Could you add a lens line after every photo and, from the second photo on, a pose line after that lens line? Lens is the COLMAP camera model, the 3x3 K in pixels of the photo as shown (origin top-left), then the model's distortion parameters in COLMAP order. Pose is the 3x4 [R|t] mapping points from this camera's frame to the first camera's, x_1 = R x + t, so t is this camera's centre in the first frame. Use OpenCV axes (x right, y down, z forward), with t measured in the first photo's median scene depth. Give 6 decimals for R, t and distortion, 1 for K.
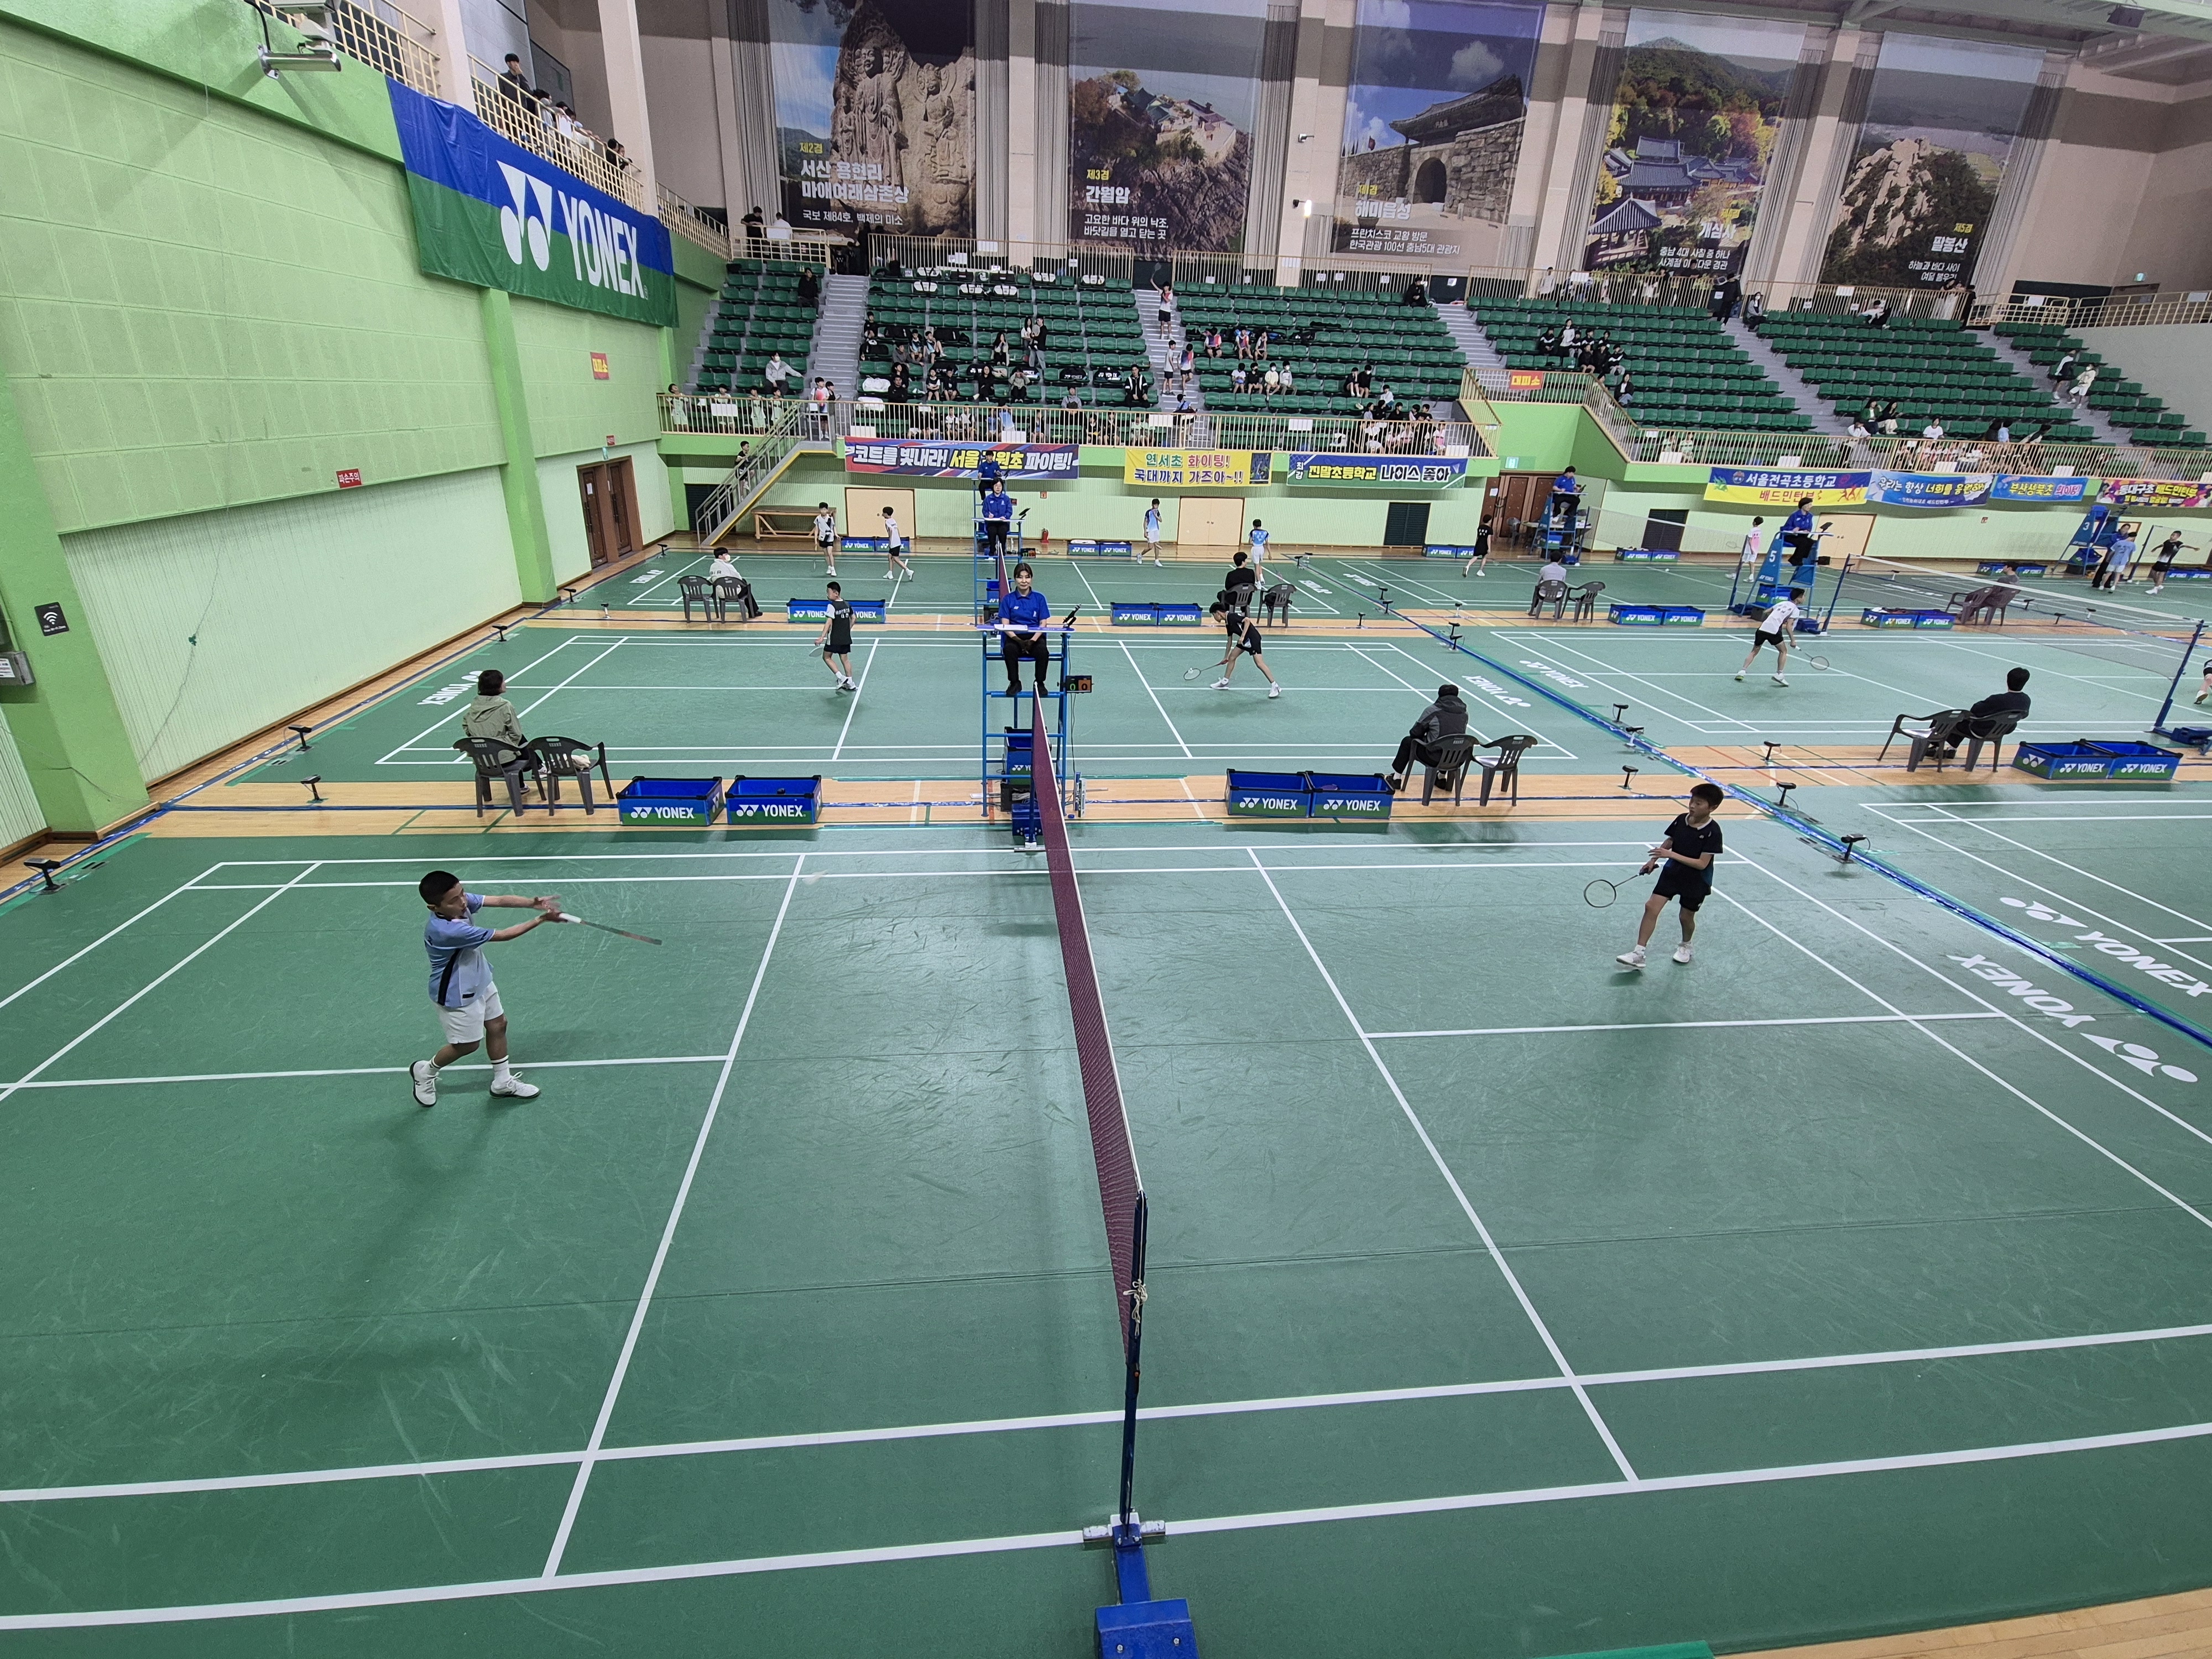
lens RADIAL K [[992.7, 0, 1106.0], [0, 992.7, 829.5], [0, 0, 1]] dist [0.000189, 0.000020]
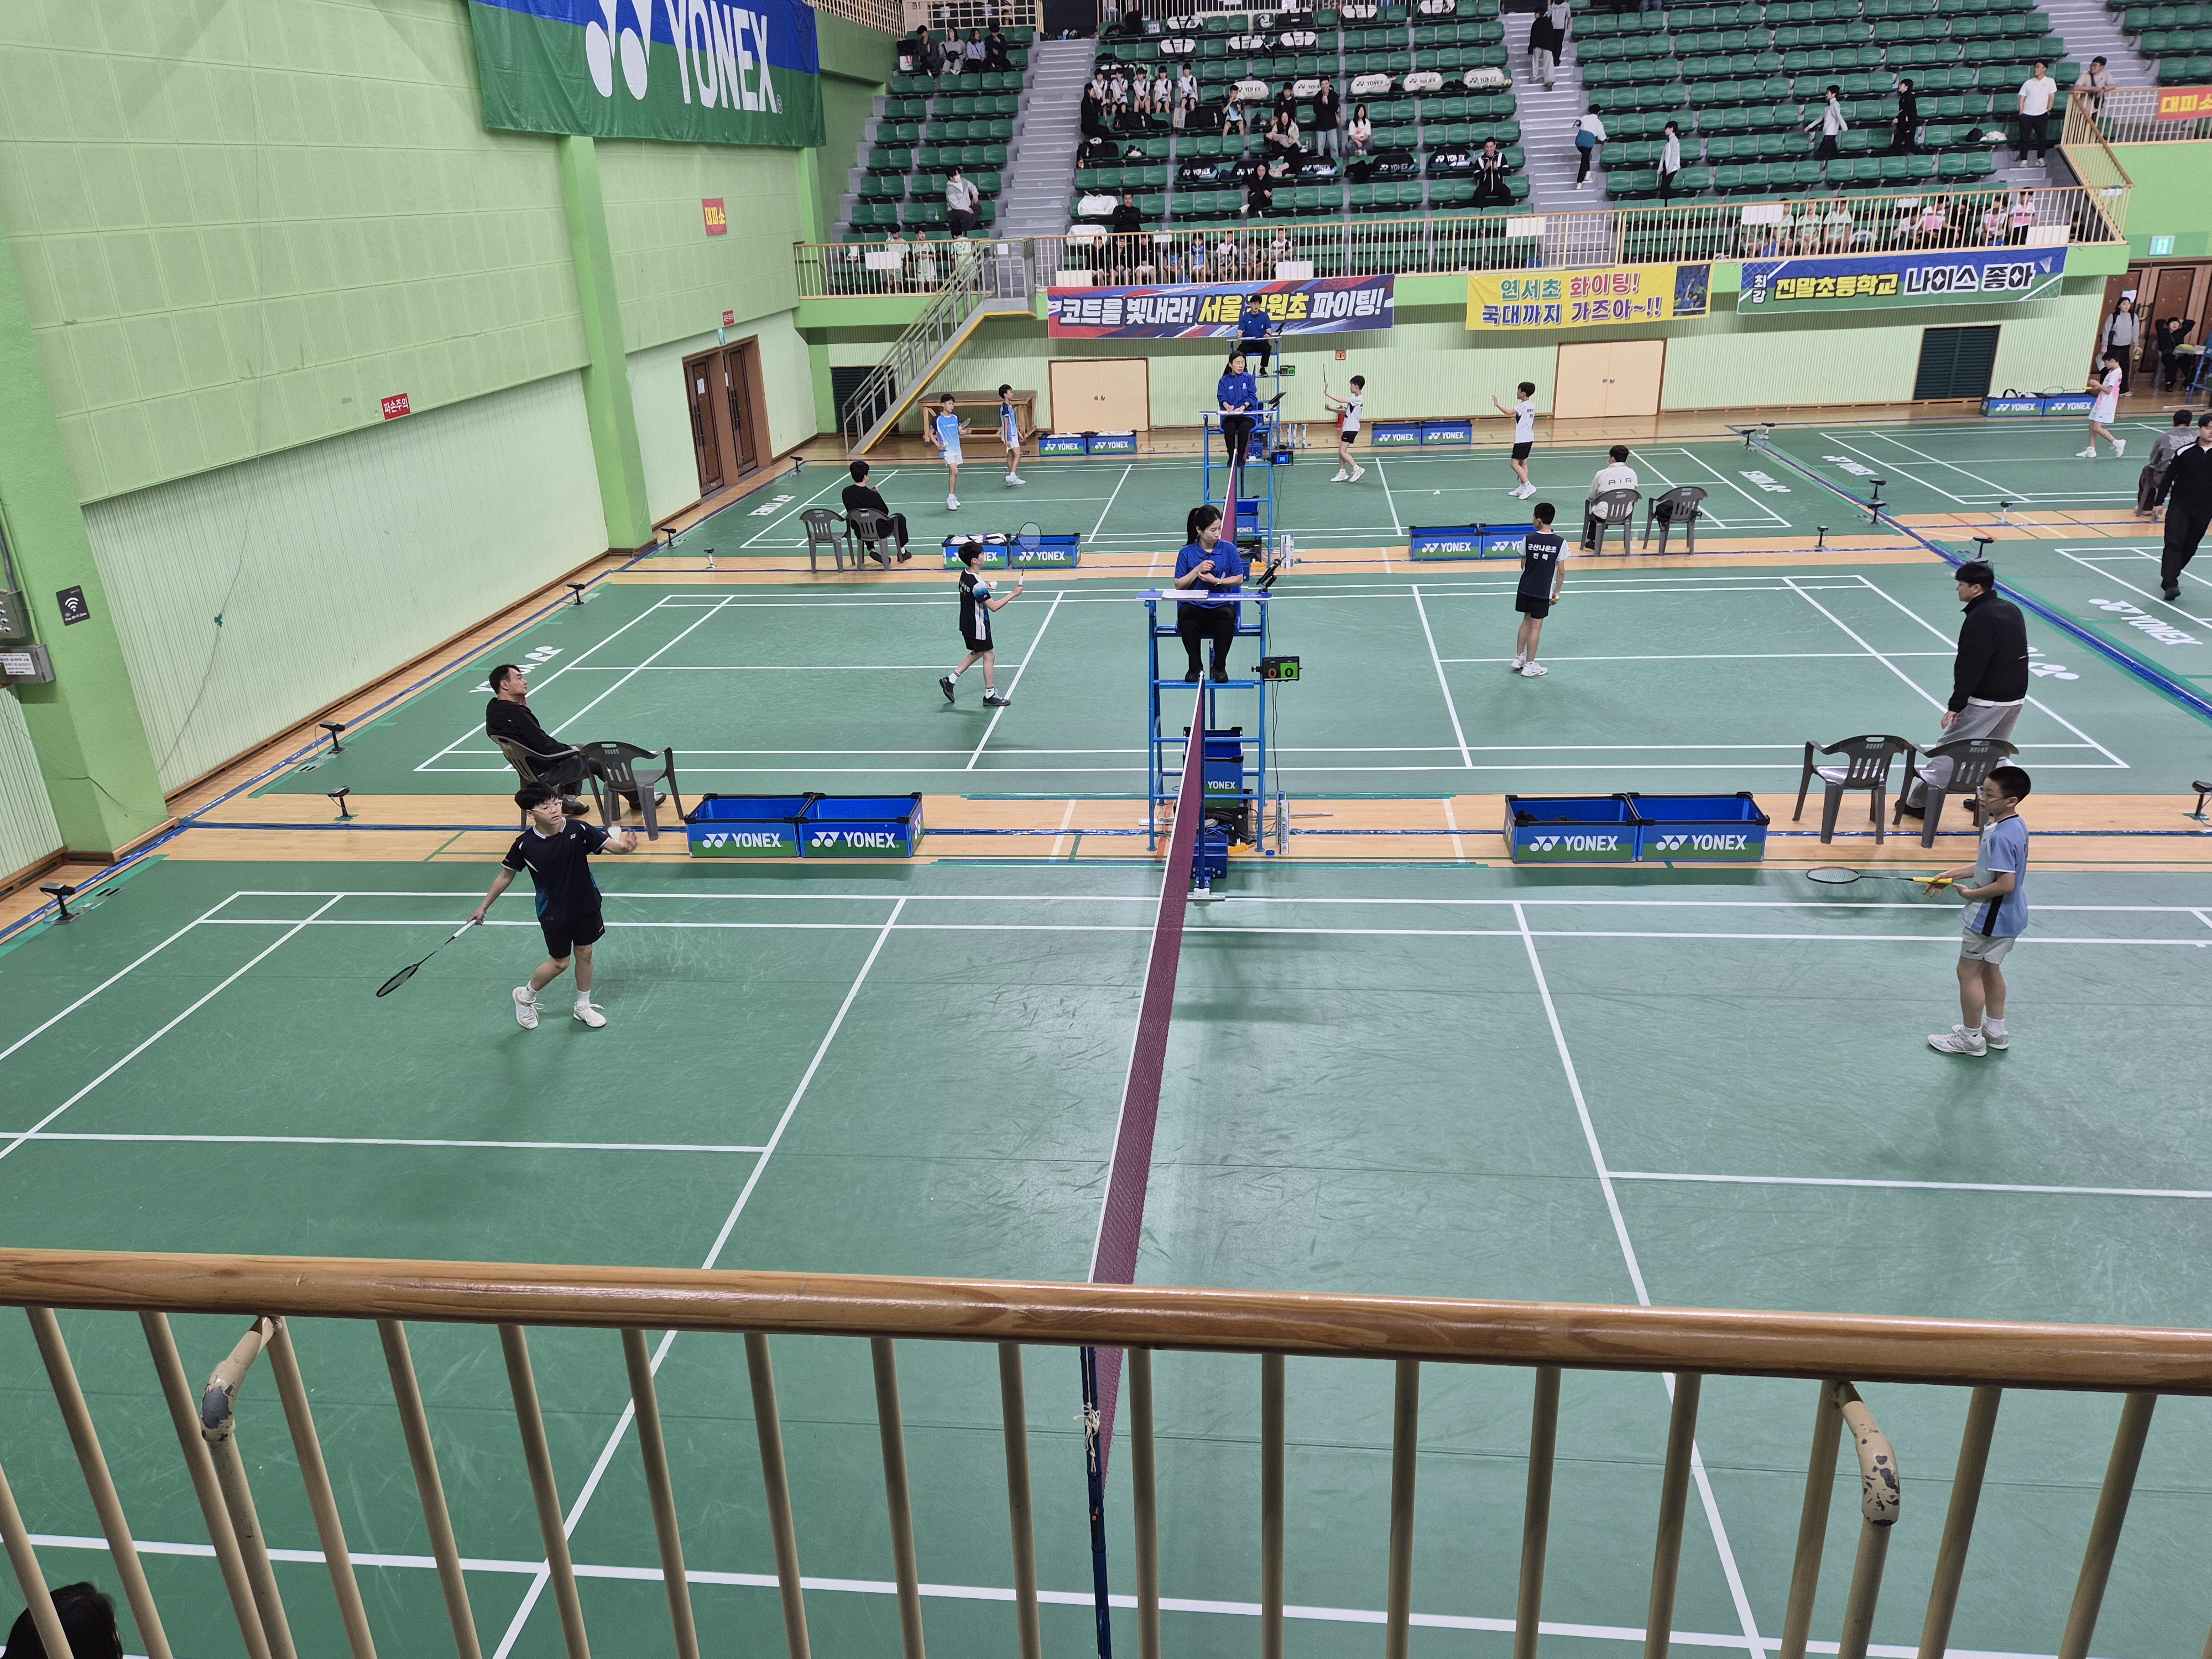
lens RADIAL K [[1540.9, 0, 1110.1], [0, 1540.9, 833.6], [0, 0, 1]] dist [0.056595, -0.027992]
pose [[0.973765, 0.012676, -0.227204, 0.087899], [-0.016947, 0.999714, -0.016855, -0.004756], [0.226926, 0.020263, 0.973701, -0.082961]]
